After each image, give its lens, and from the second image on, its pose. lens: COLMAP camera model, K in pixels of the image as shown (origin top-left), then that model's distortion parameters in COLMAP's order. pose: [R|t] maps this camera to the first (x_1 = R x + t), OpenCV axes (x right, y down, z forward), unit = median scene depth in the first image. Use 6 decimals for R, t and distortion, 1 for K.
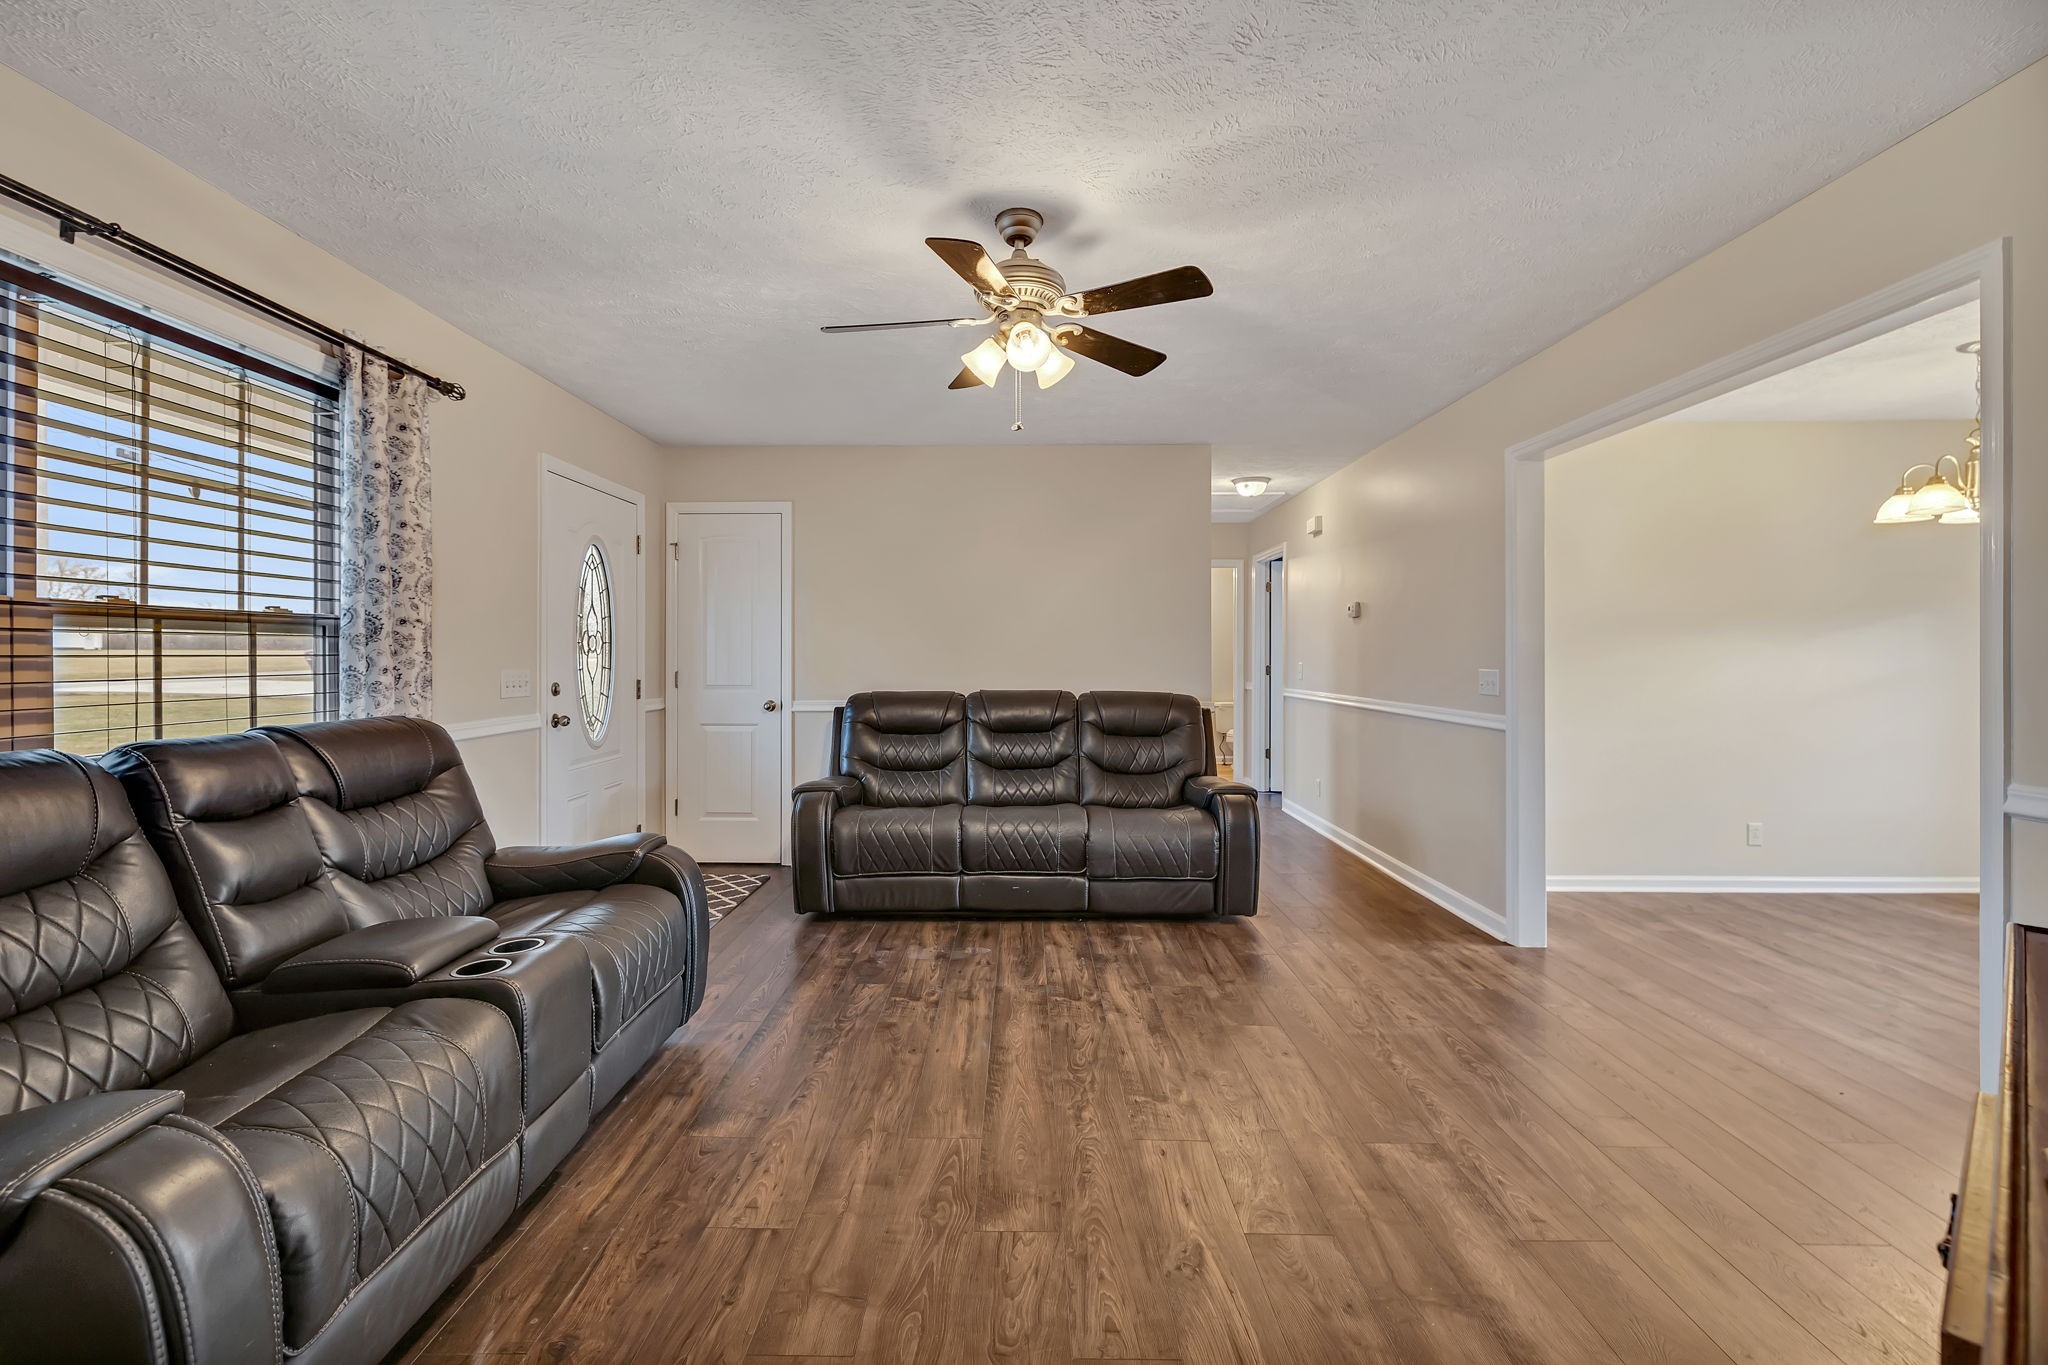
lens RADIAL K [[865.5, 0, 1008.5], [0, 865.5, 681.6], [0, 0, 1]] dist [0.000918, 0.000073]
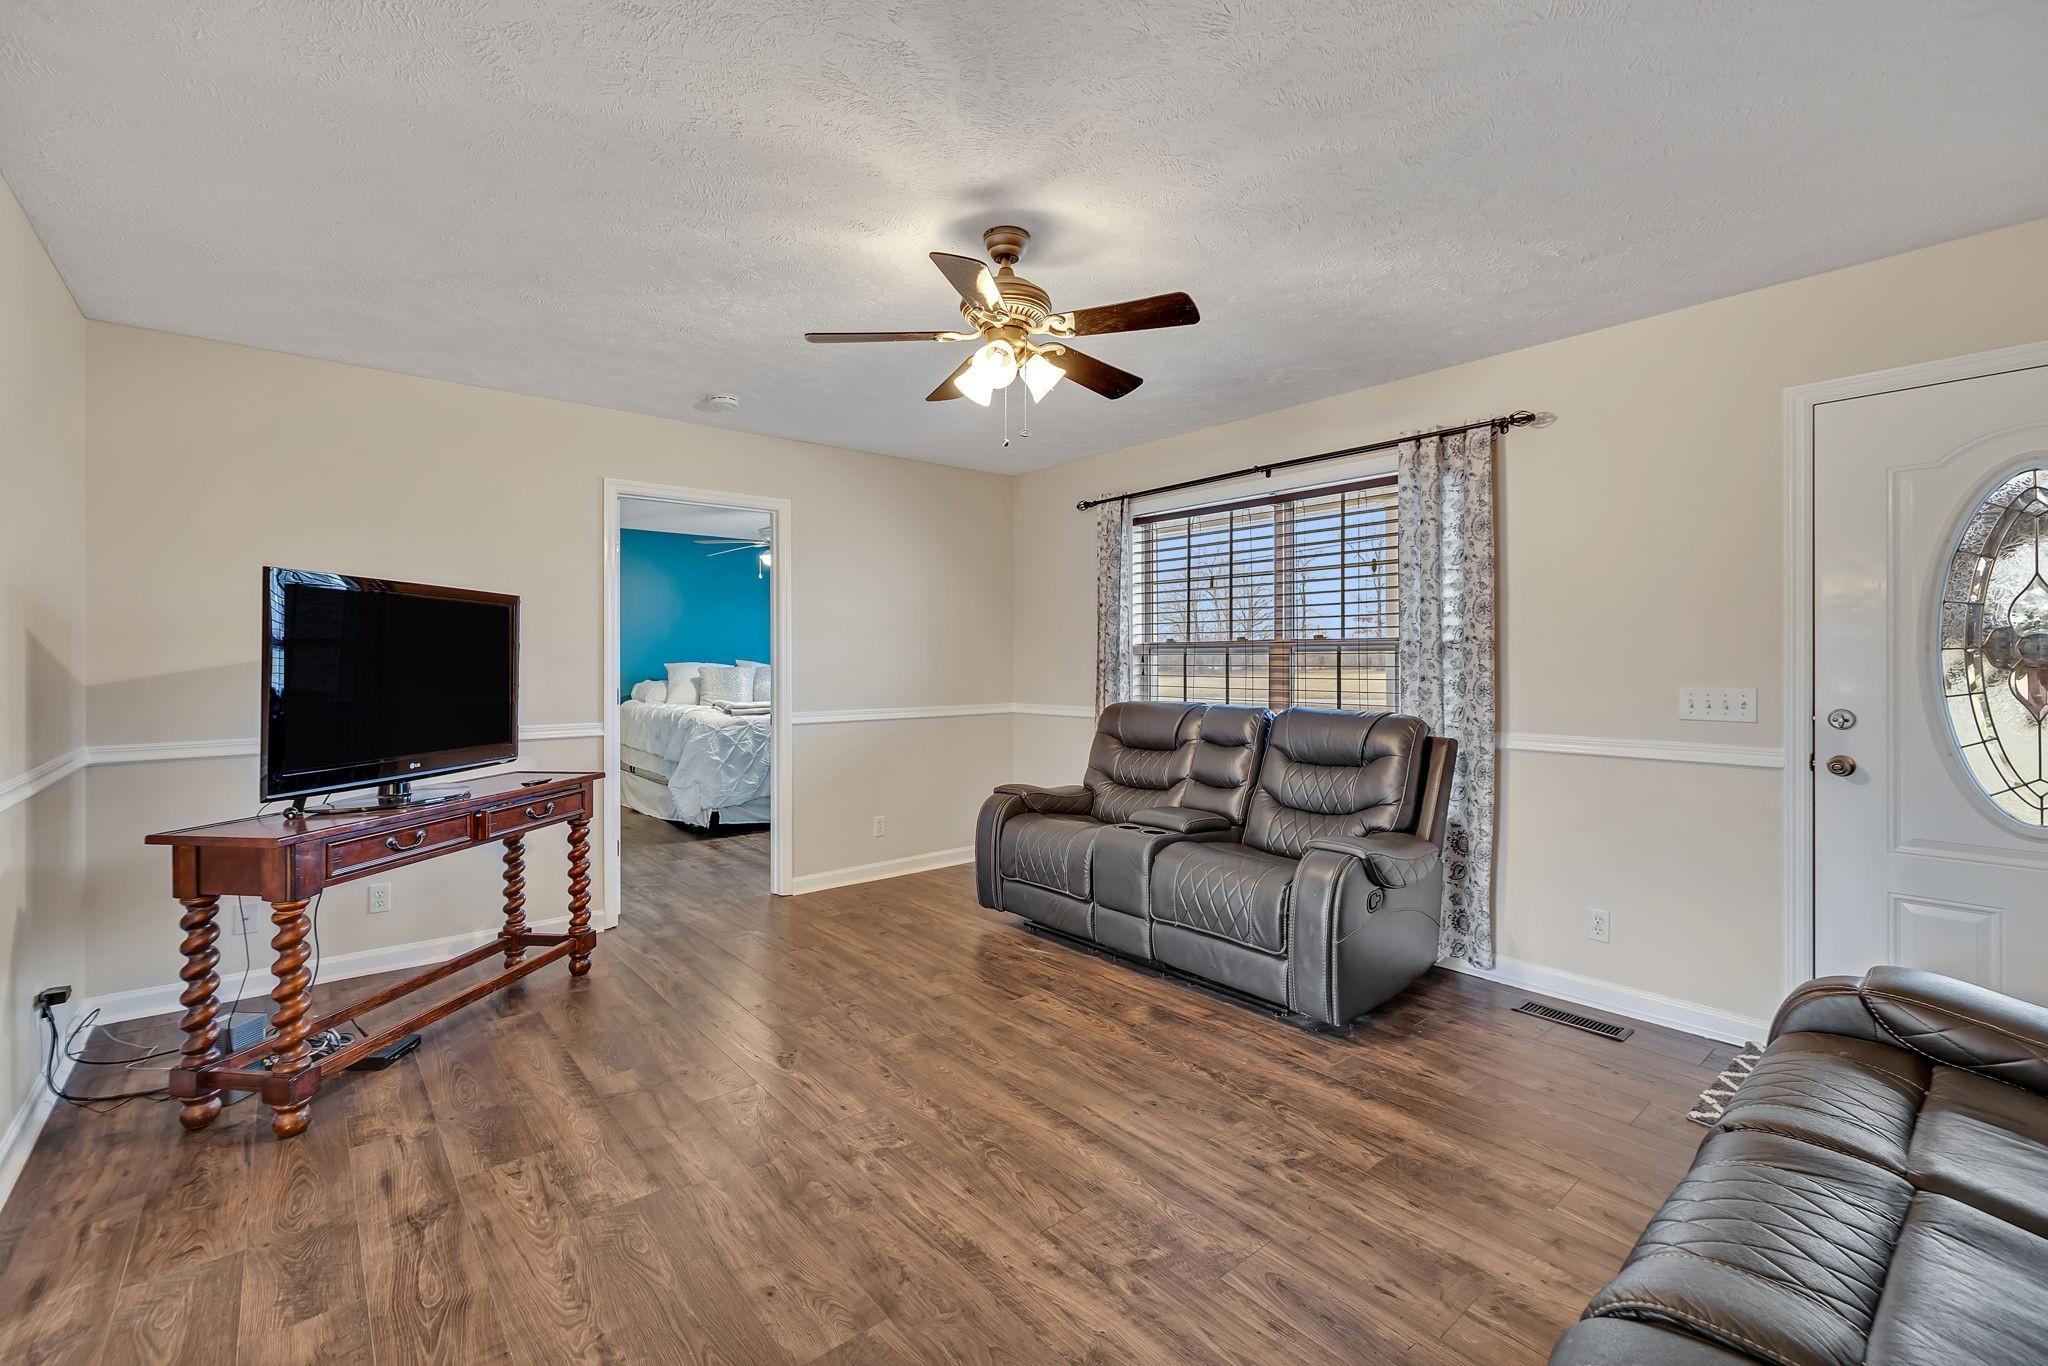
lens RADIAL K [[865.5, 0, 1008.5], [0, 865.5, 682.1], [0, 0, 1]] dist [0.000918, 0.000073]
pose [[-0.757703, 0.018748, -0.652330, 0.649690], [-0.017360, 0.998654, 0.048866, -0.065648], [0.652369, 0.048350, -0.756358, 1.717875]]
